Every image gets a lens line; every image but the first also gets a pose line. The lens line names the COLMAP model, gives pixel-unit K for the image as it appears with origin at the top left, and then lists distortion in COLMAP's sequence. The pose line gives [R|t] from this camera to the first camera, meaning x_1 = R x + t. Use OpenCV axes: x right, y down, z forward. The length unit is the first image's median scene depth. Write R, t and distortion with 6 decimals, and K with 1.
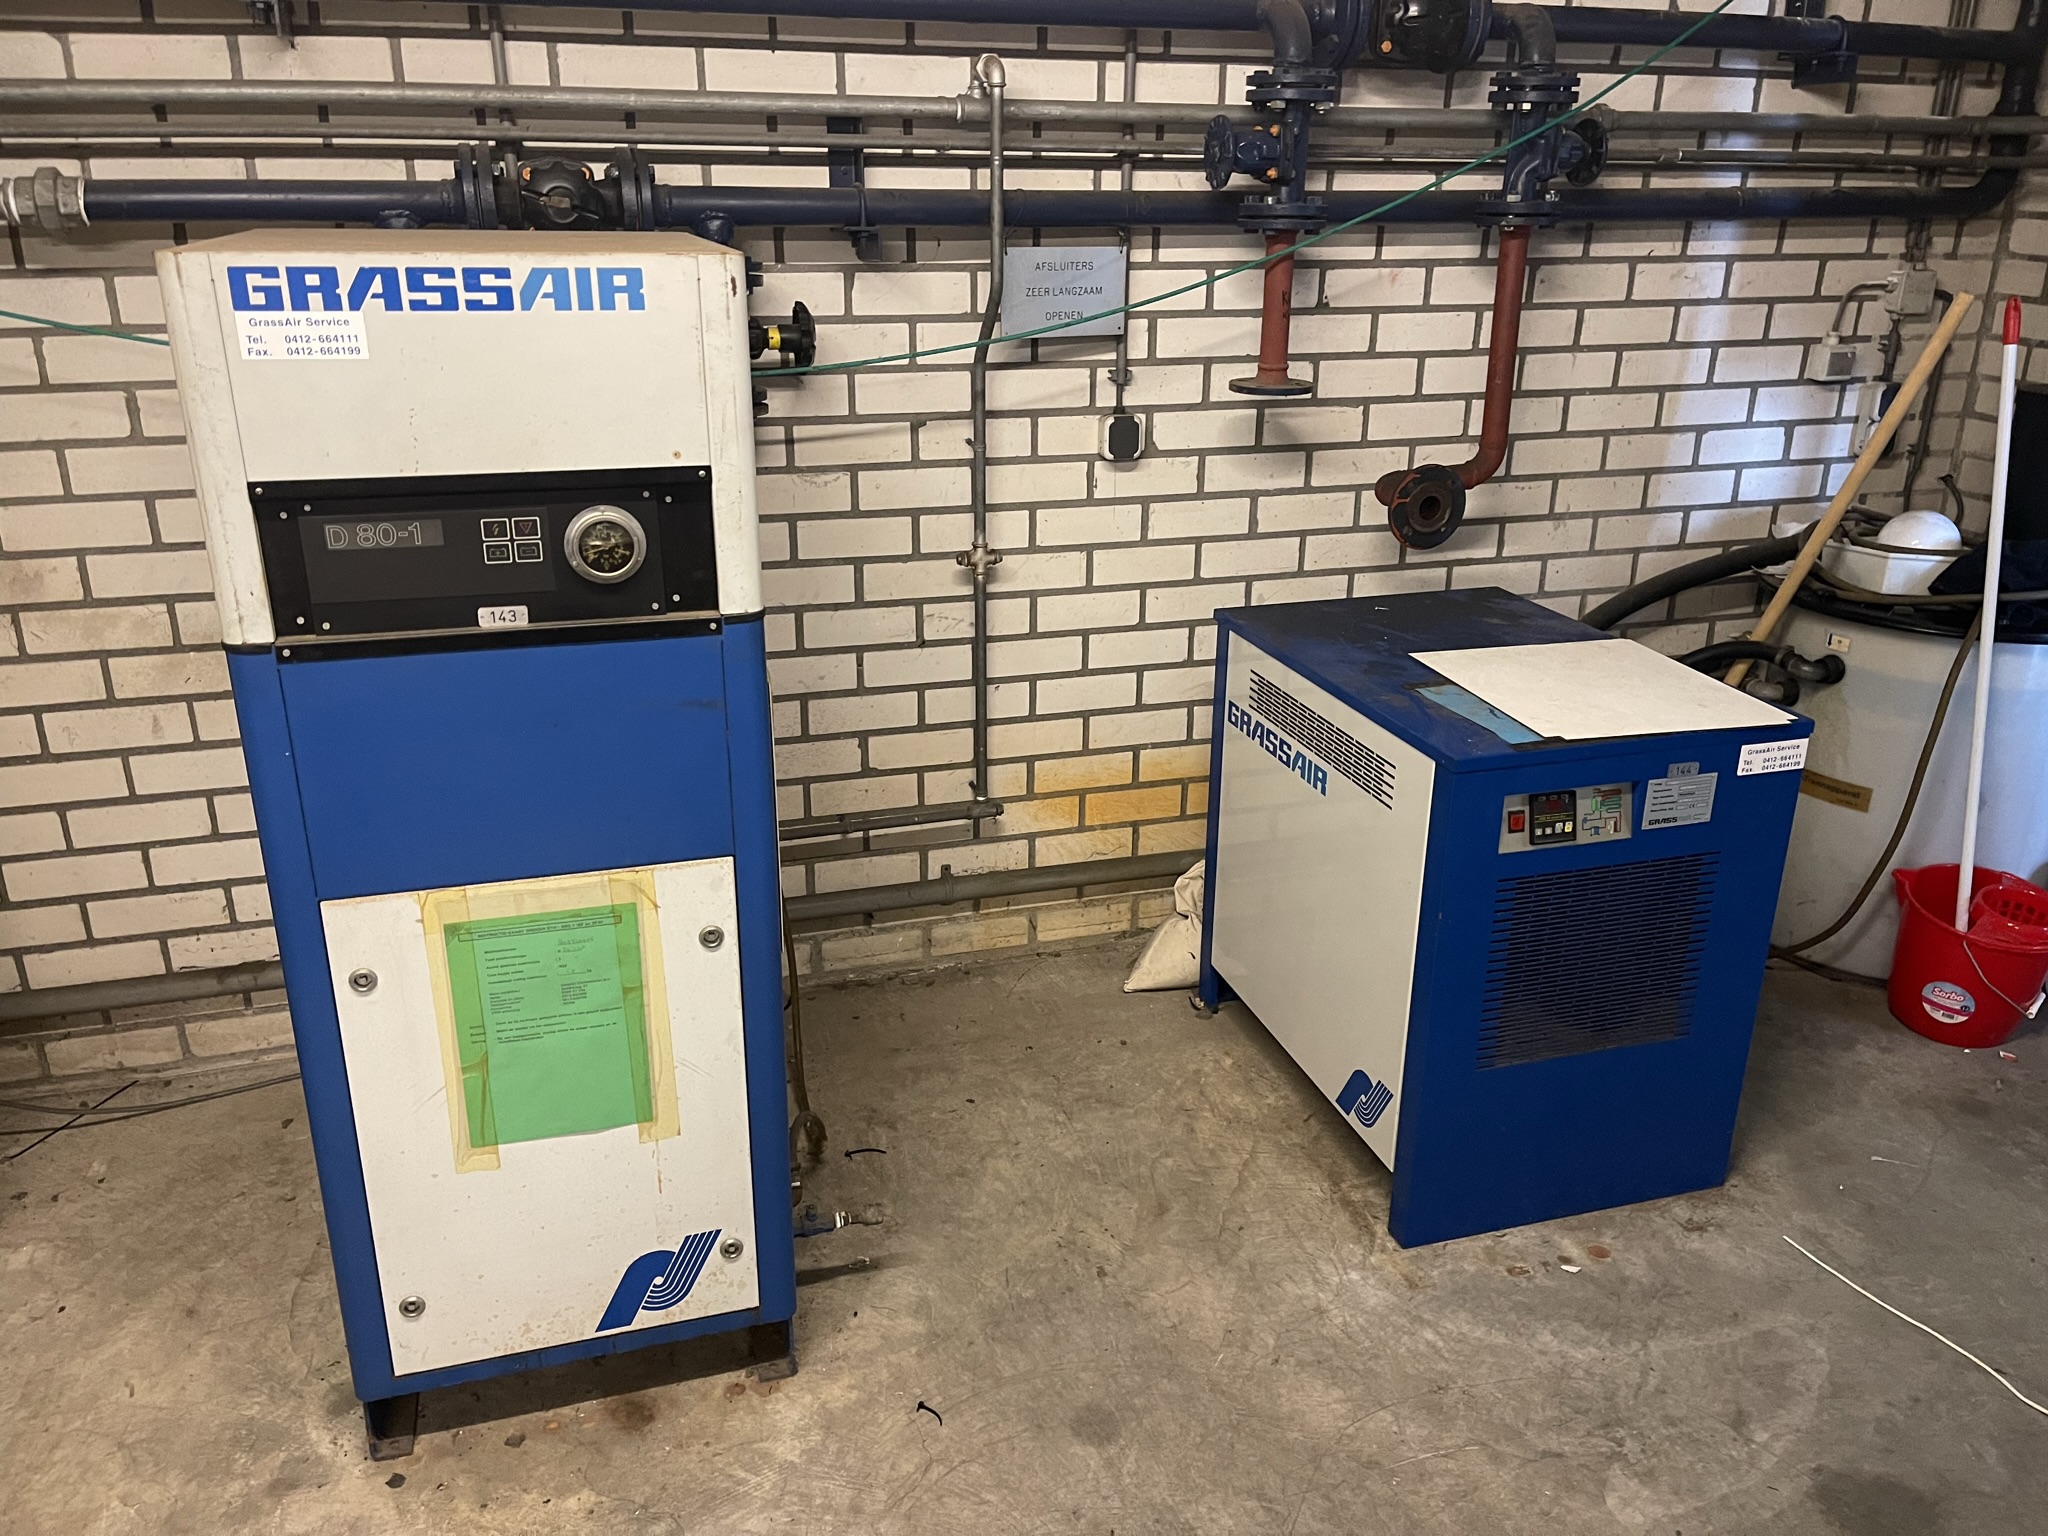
lens RADIAL K [[1545.3, 0, 1028.9], [0, 1545.3, 765.6], [0, 0, 1]] dist [0.066237, -0.090445]
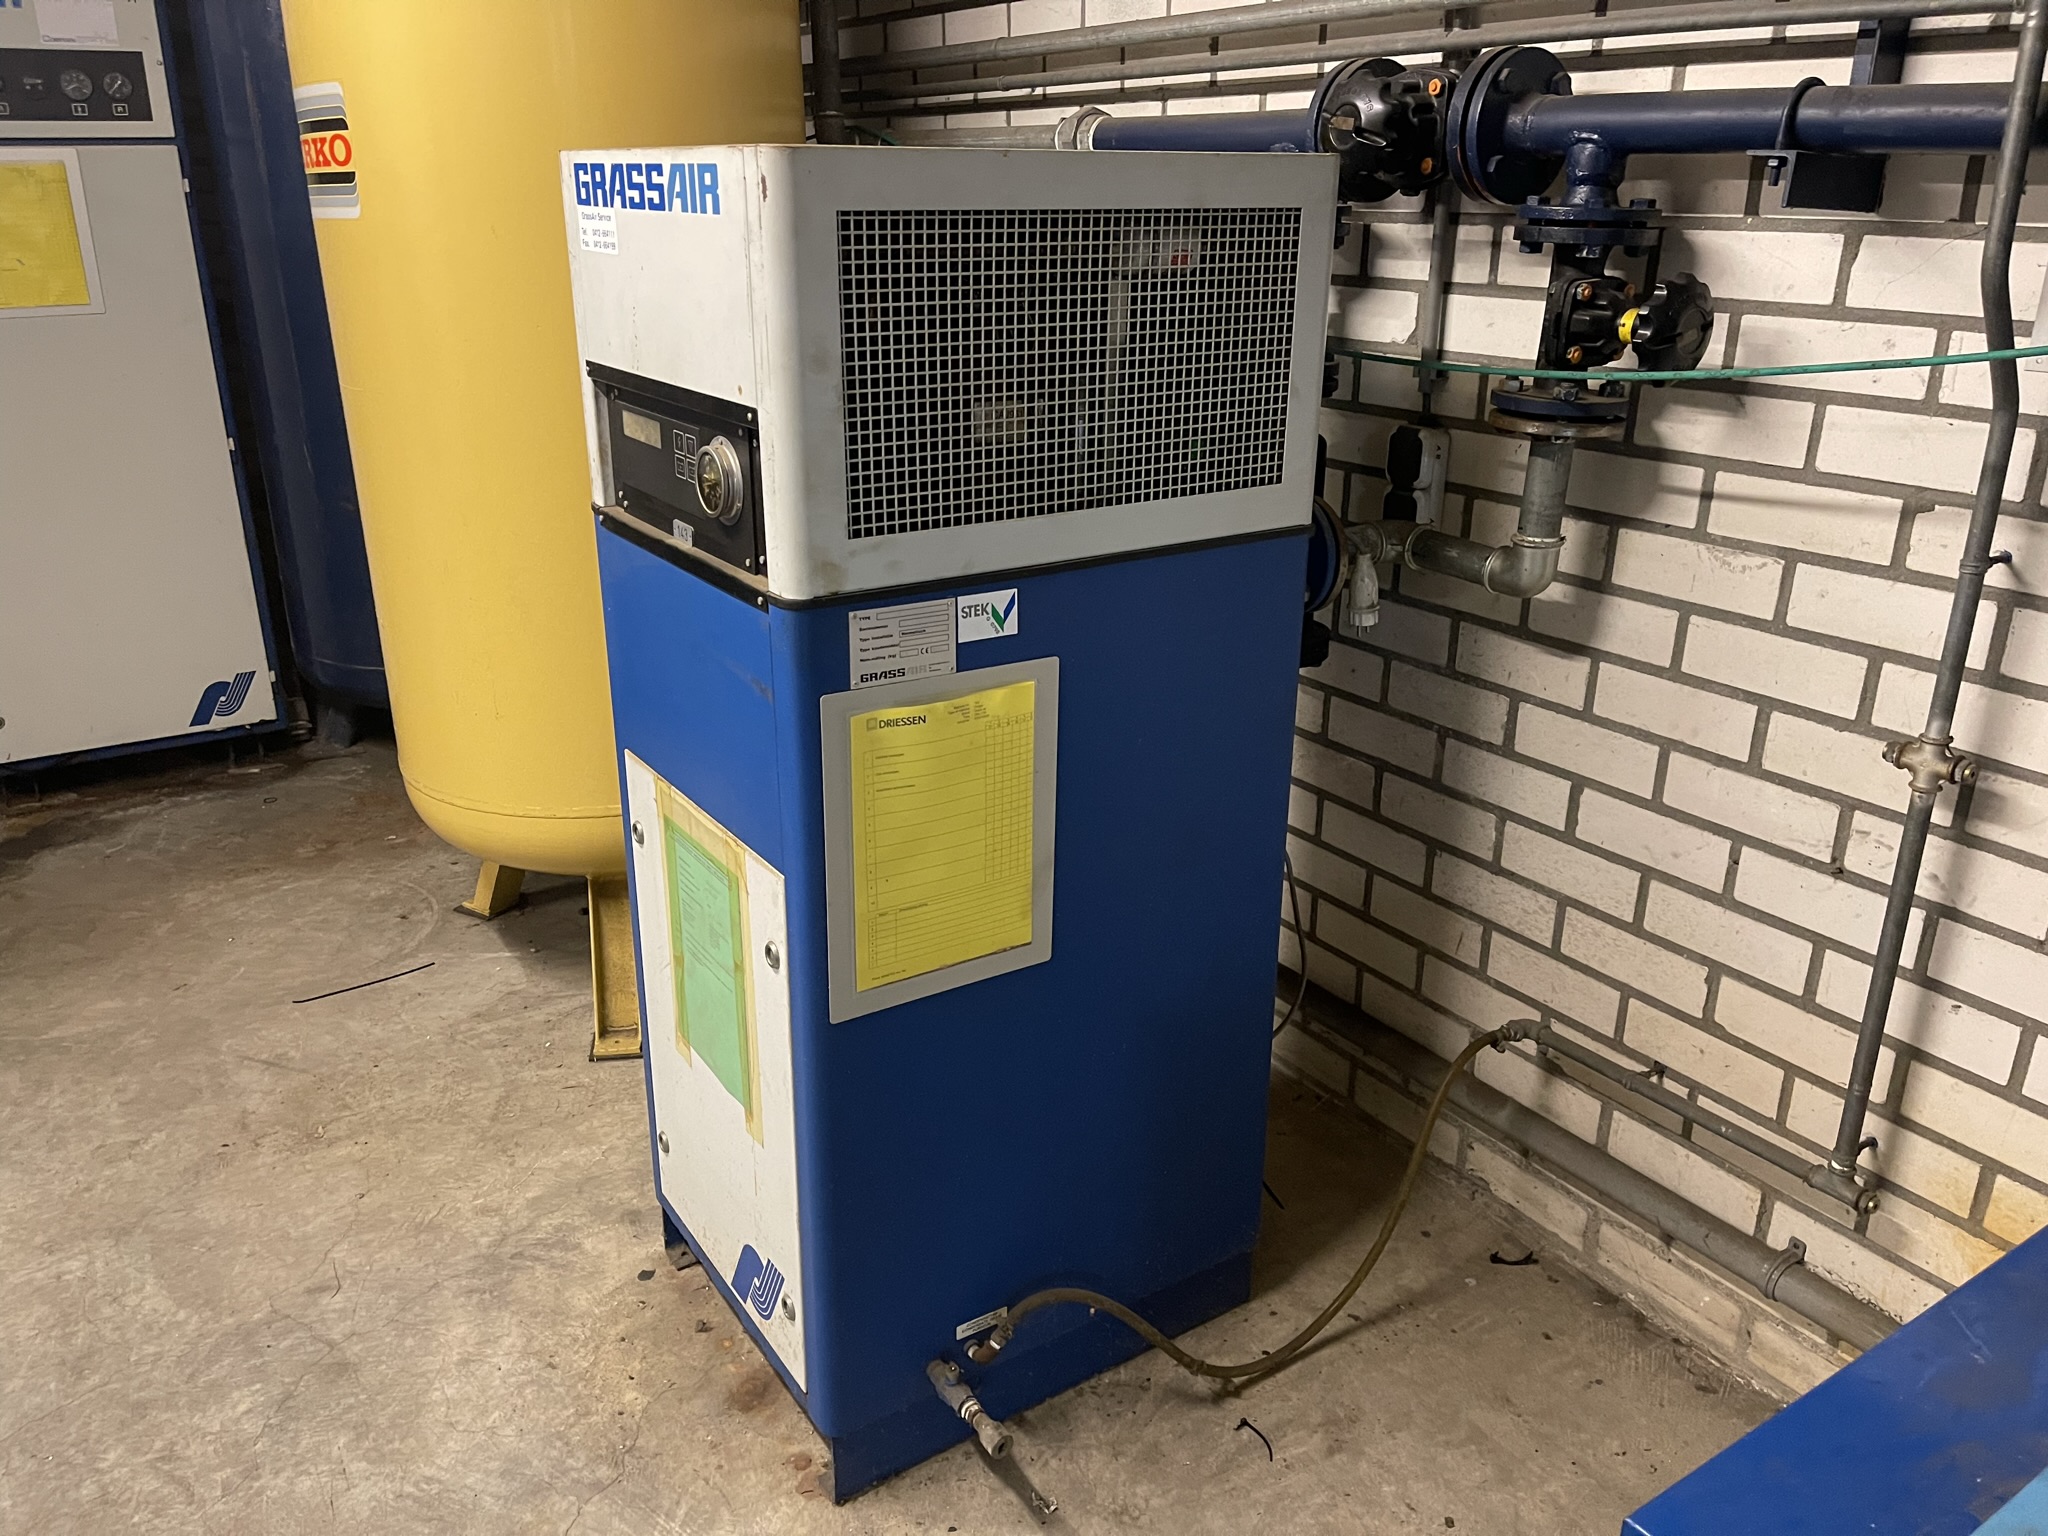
lens RADIAL K [[1545.3, 0, 1014.3], [0, 1545.3, 773.1], [0, 0, 1]] dist [0.066237, -0.090445]
pose [[0.275840, 0.334911, -0.900970, 0.437523], [-0.339529, 0.910860, 0.234637, -0.174929], [0.899240, 0.241183, 0.364963, 0.590072]]
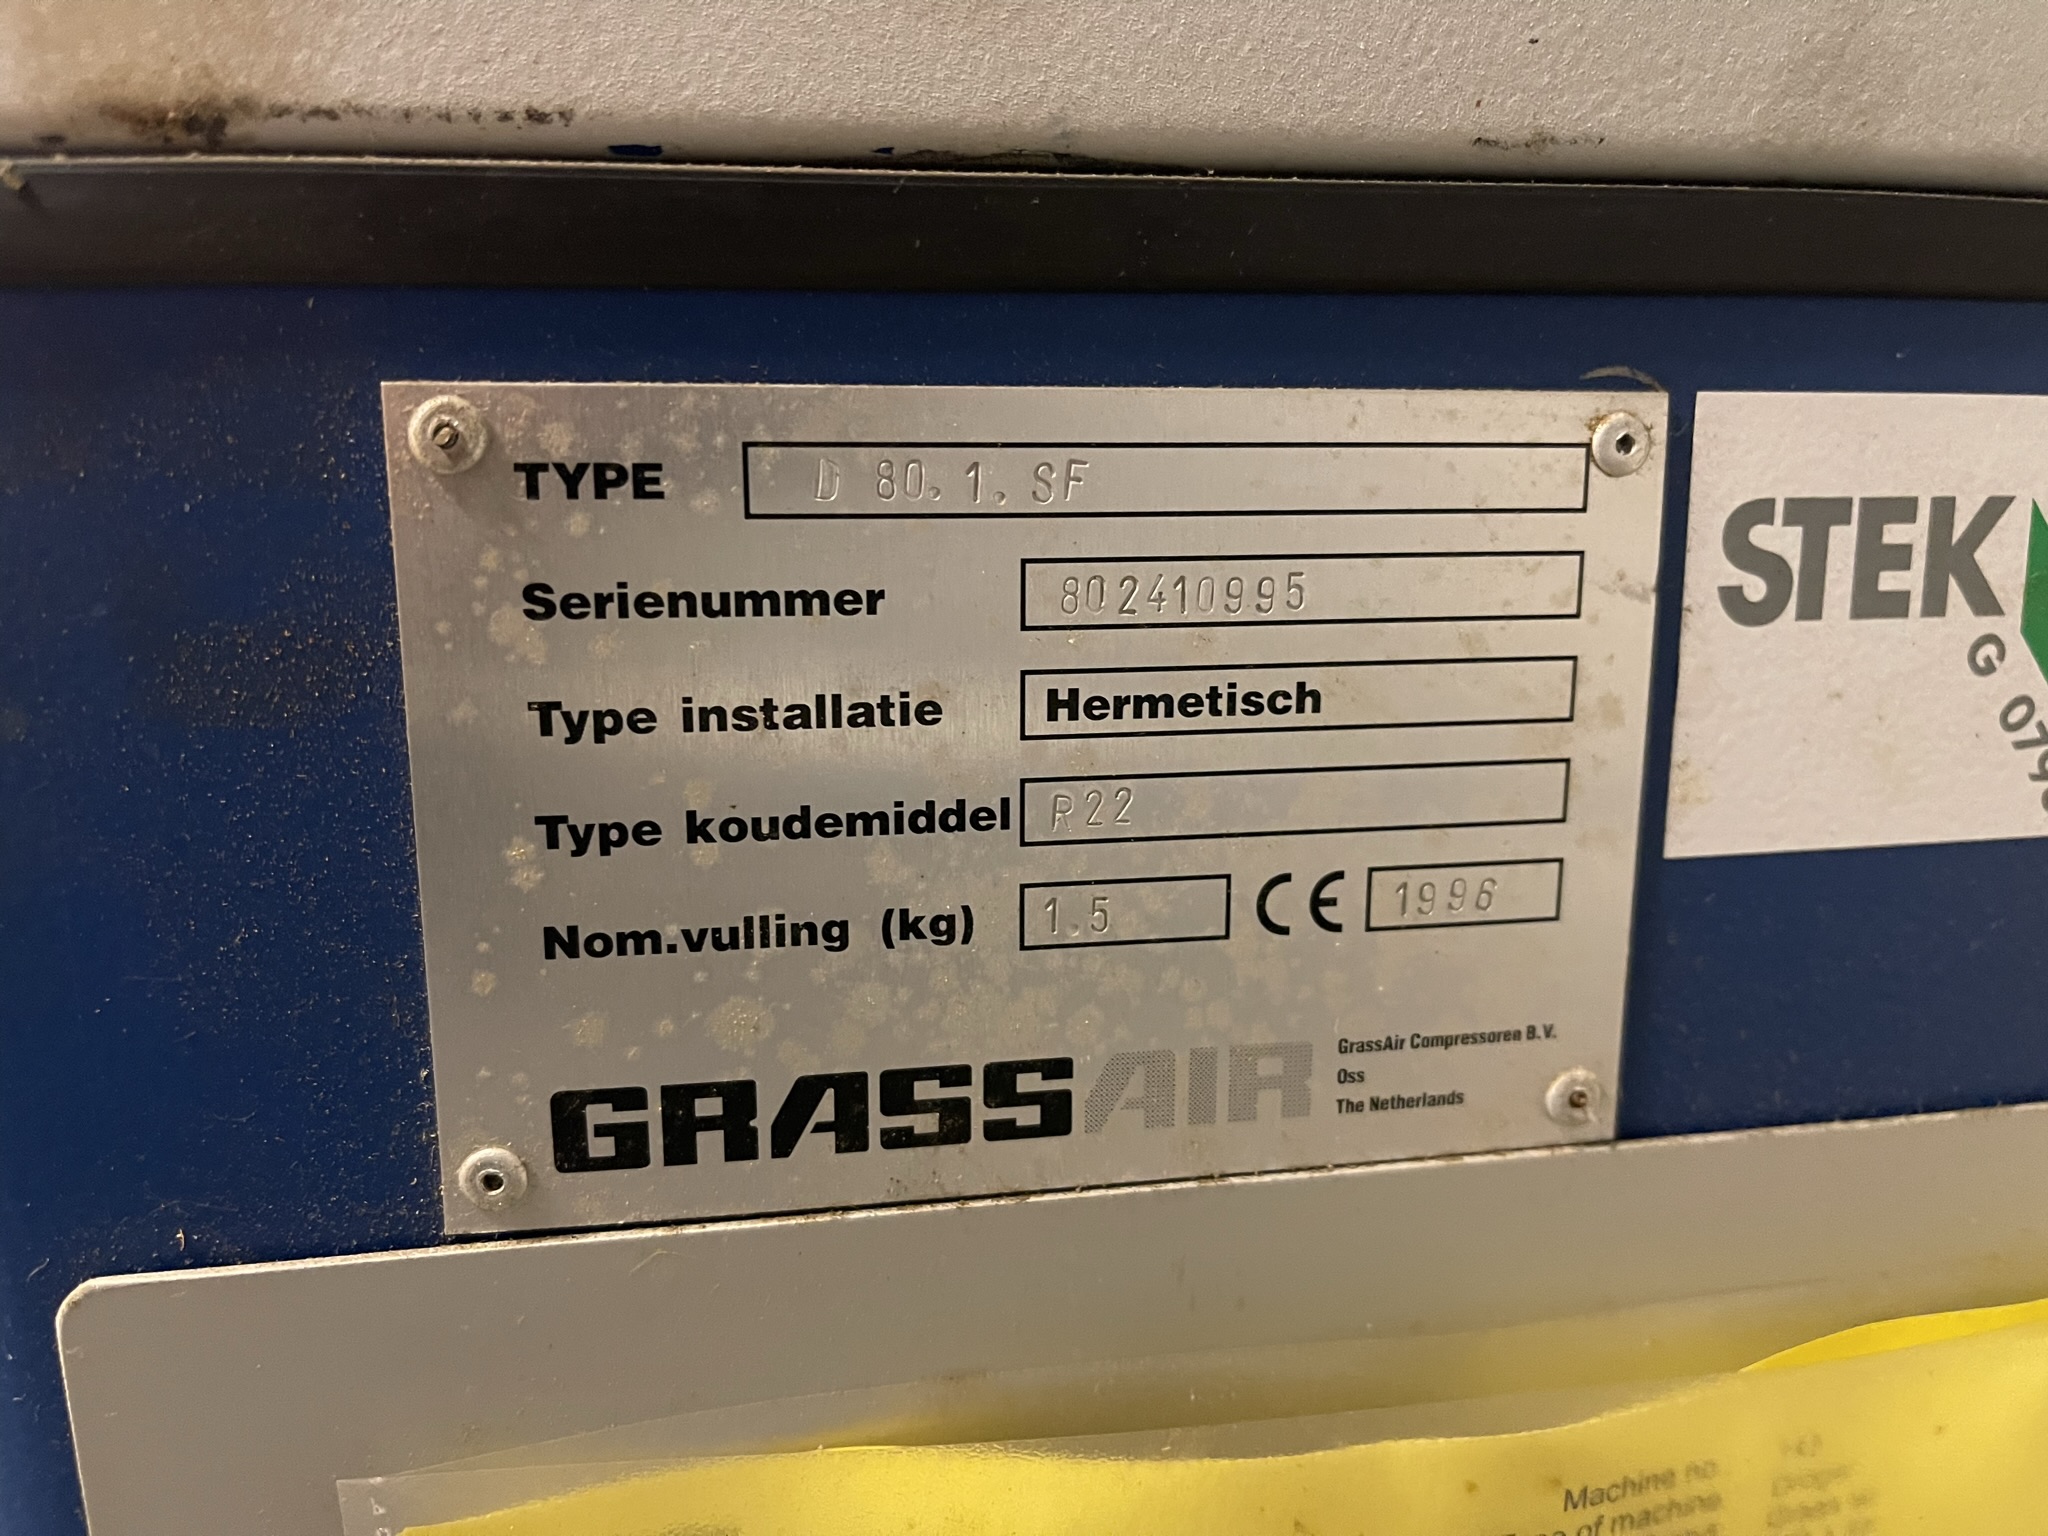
lens RADIAL K [[1545.3, 0, 1029.6], [0, 1545.3, 757.9], [0, 0, 1]] dist [0.066237, -0.090445]
pose [[0.991930, 0.005346, -0.126674, -0.177833], [-0.028573, 0.982834, -0.182266, -0.203634], [0.123525, 0.184415, 0.975055, 0.304962]]
